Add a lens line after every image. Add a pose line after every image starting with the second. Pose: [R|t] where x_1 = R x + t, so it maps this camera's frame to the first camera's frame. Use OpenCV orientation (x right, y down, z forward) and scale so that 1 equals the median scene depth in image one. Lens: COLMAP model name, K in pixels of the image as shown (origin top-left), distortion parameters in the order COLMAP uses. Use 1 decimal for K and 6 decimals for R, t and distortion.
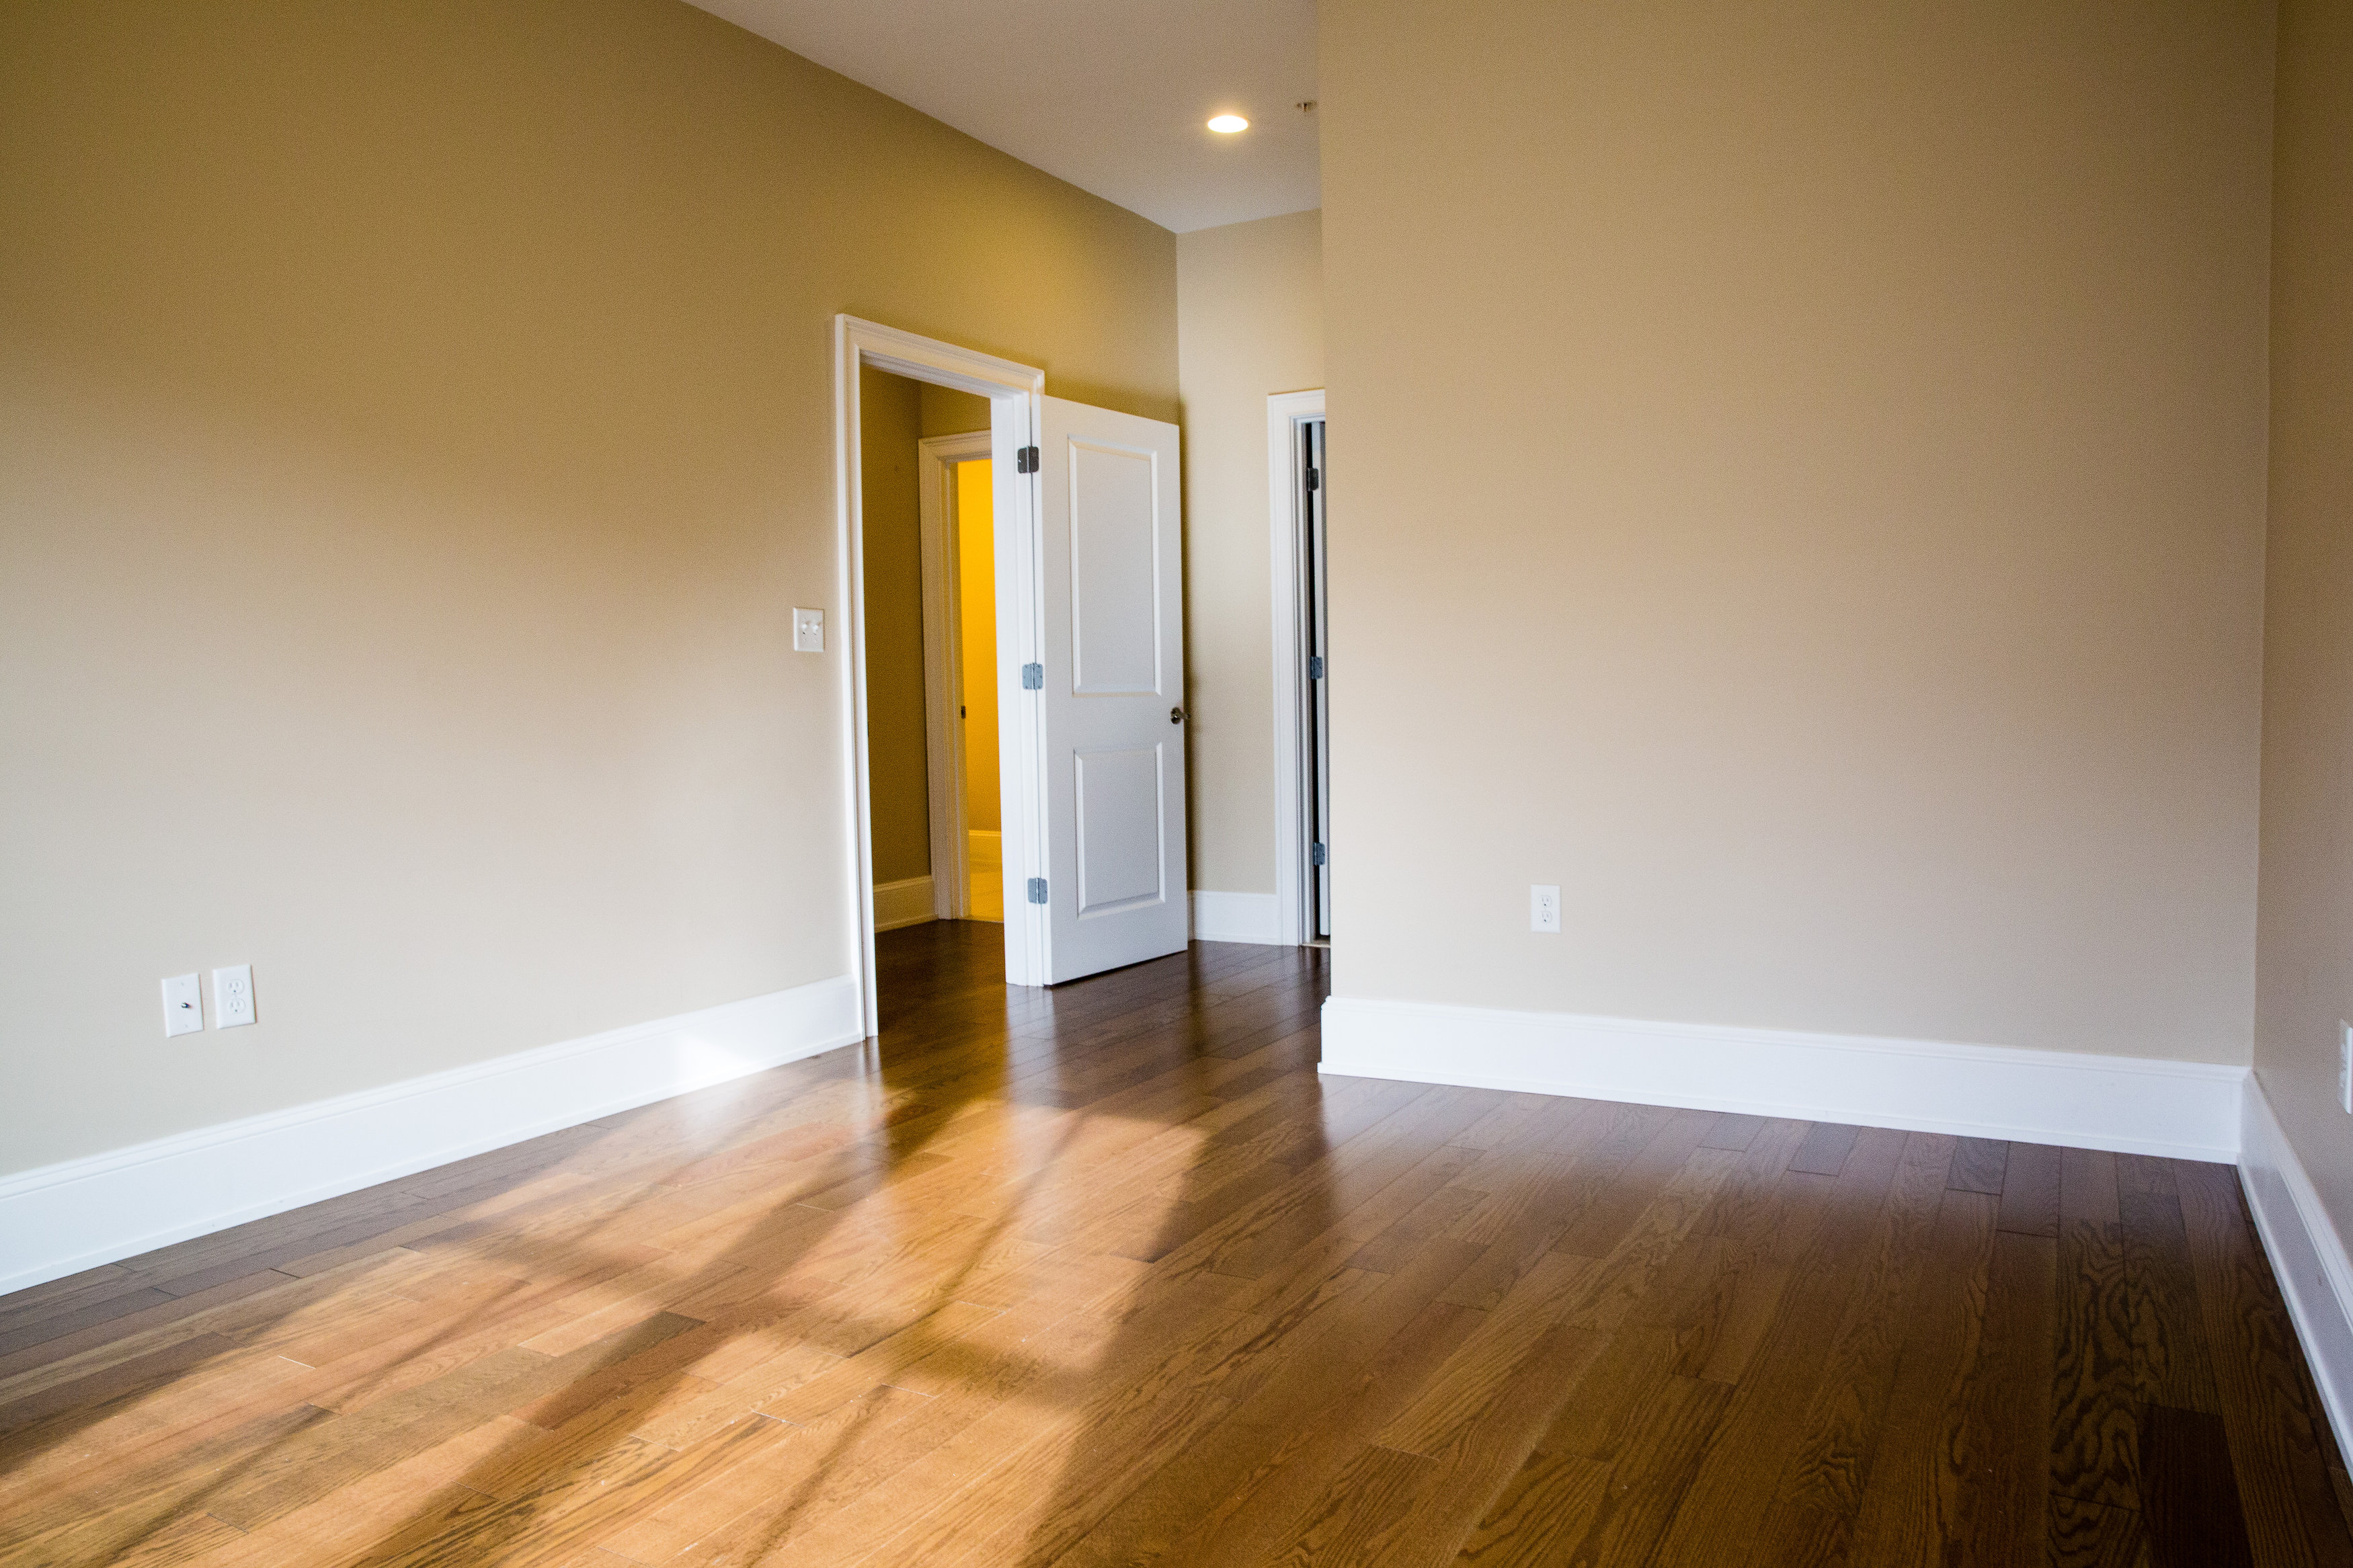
lens RADIAL K [[1602.8, 0, 1176.5], [0, 1602.8, 784.0], [0, 0, 1]] dist [-0.118438, 0.072959]
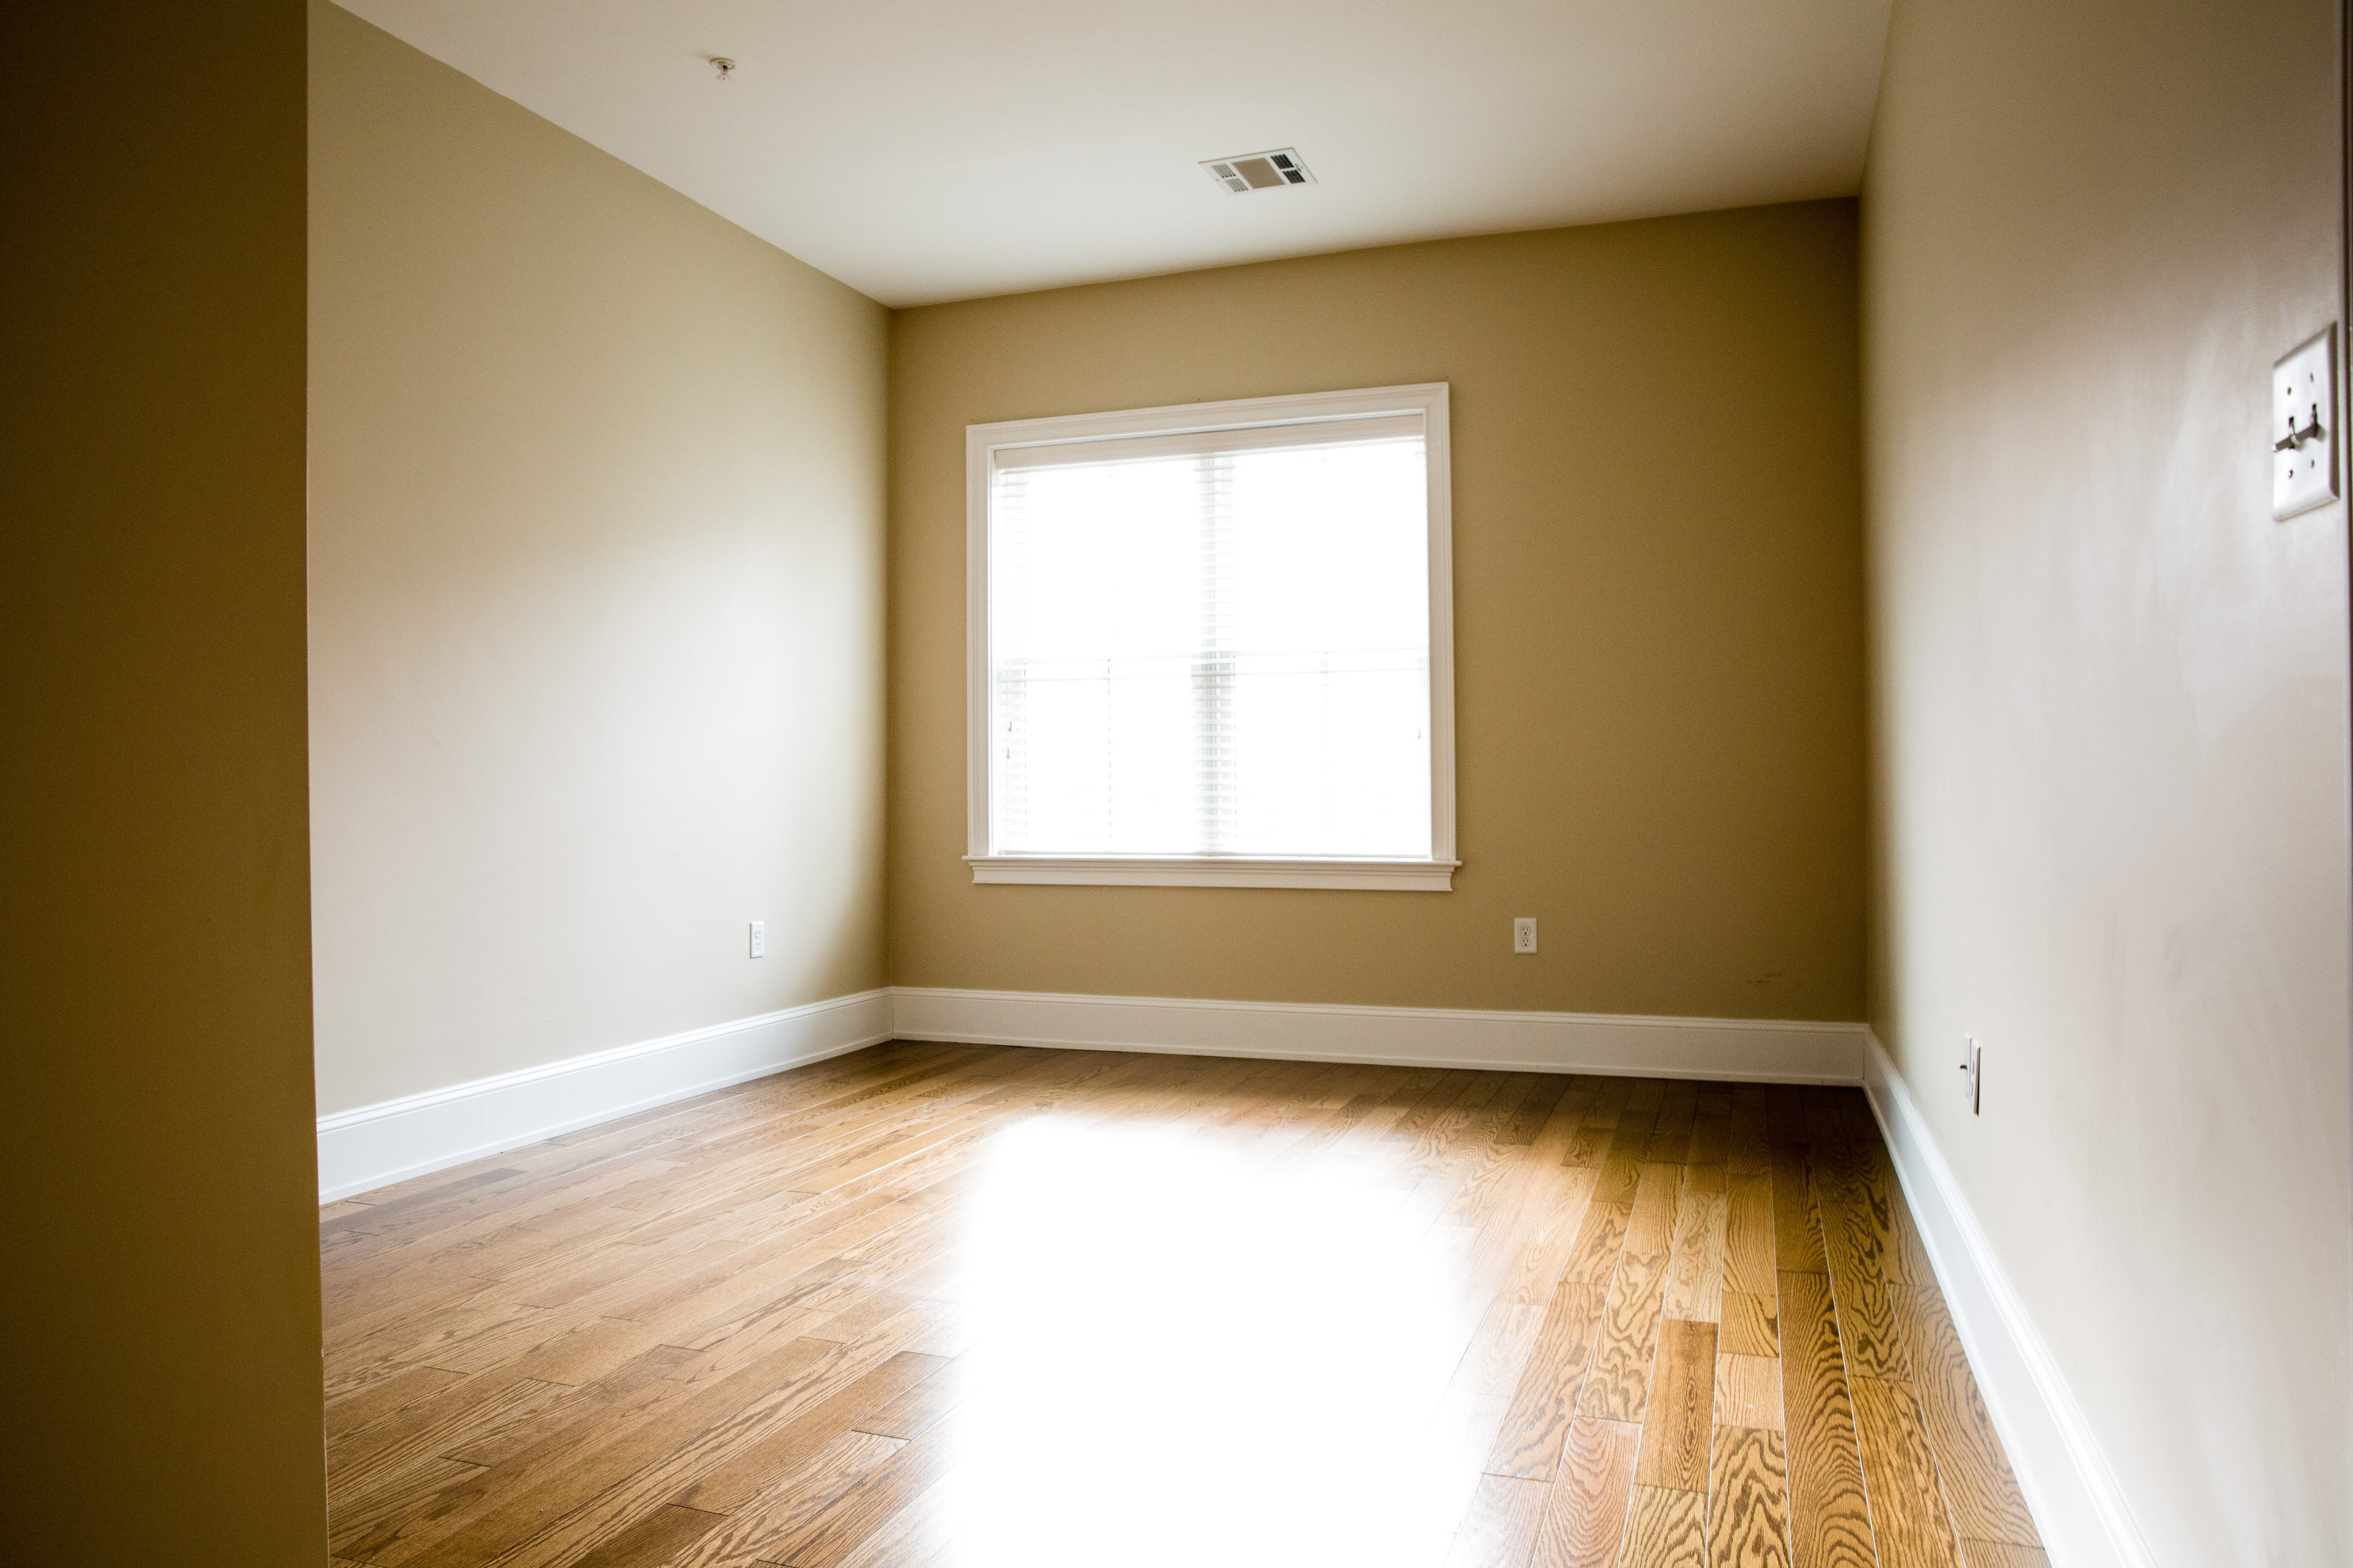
lens RADIAL K [[1602.8, 0, 1176.5], [0, 1602.8, 784.0], [0, 0, 1]] dist [-0.118438, 0.072959]
pose [[-0.983858, 0.026534, -0.176973, -0.020343], [0.015800, 0.997964, 0.061790, -0.104480], [0.178252, 0.057996, -0.982274, 2.085363]]
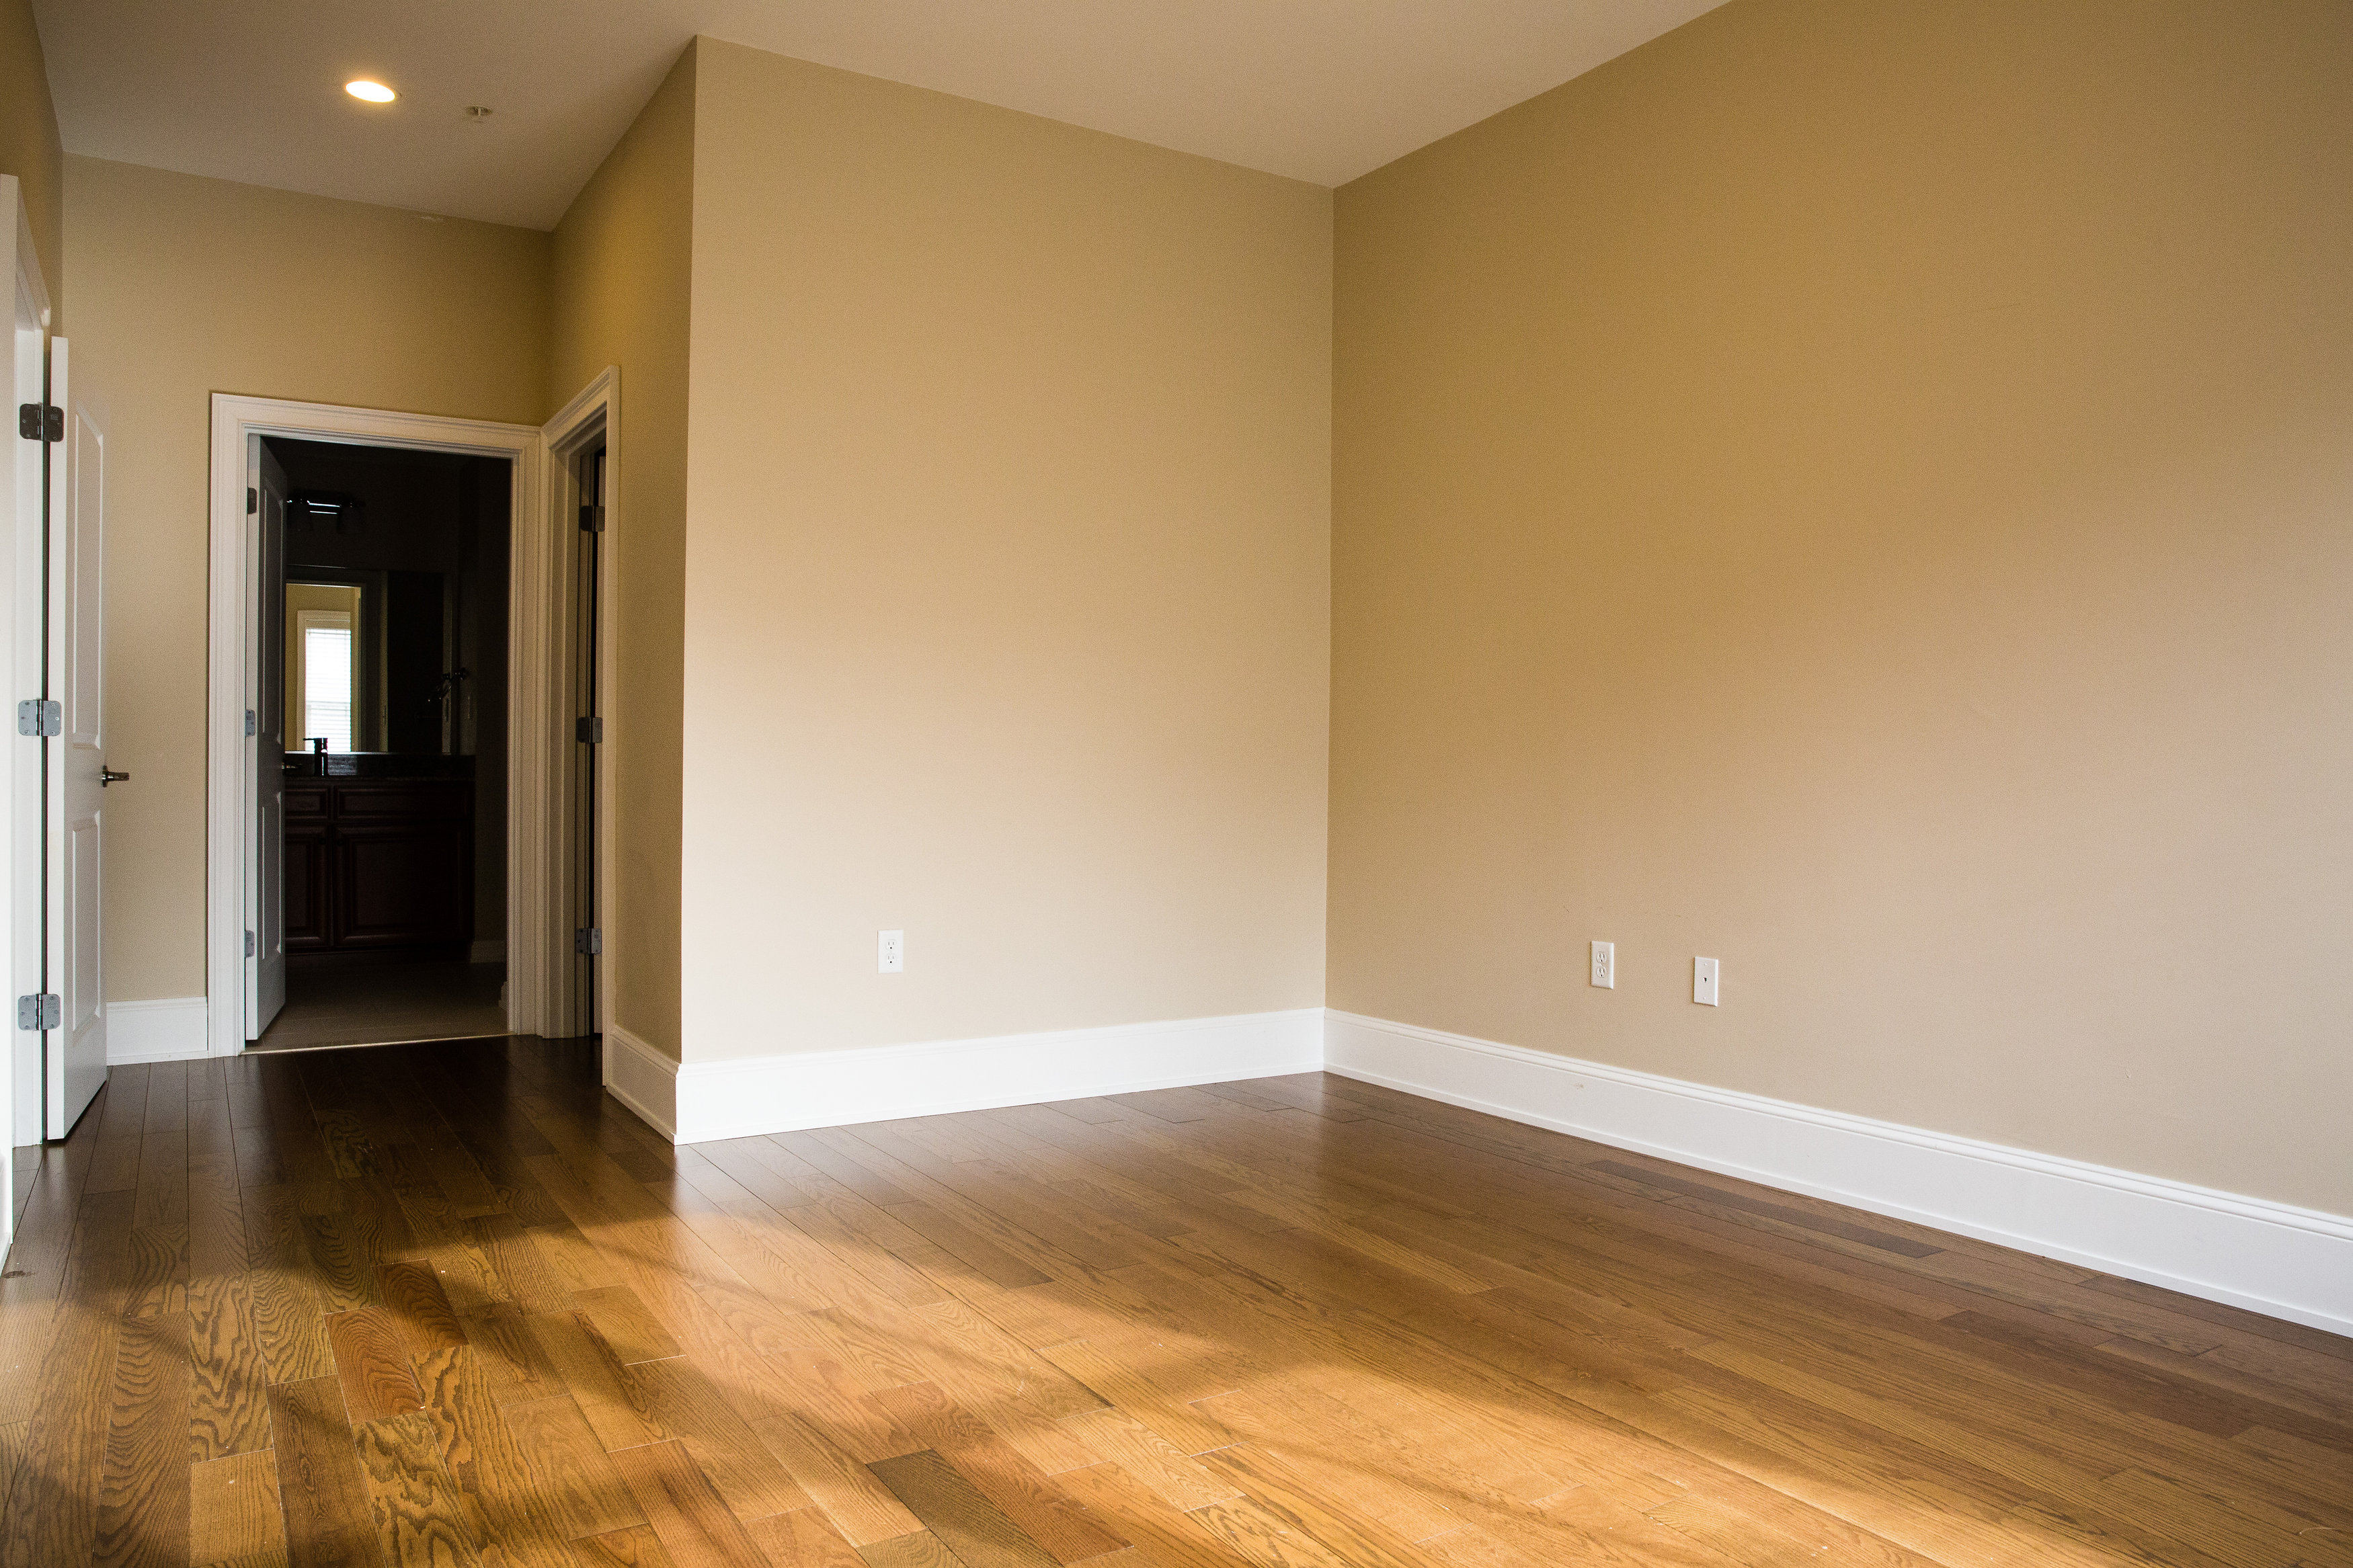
lens RADIAL K [[1602.8, 0, 1176.5], [0, 1602.8, 784.0], [0, 0, 1]] dist [-0.118438, 0.072959]
pose [[0.461695, 0.014756, 0.886916, -0.985182], [0.034277, 0.998818, -0.034462, 0.010281], [-0.886376, 0.046312, 0.460643, 0.455694]]
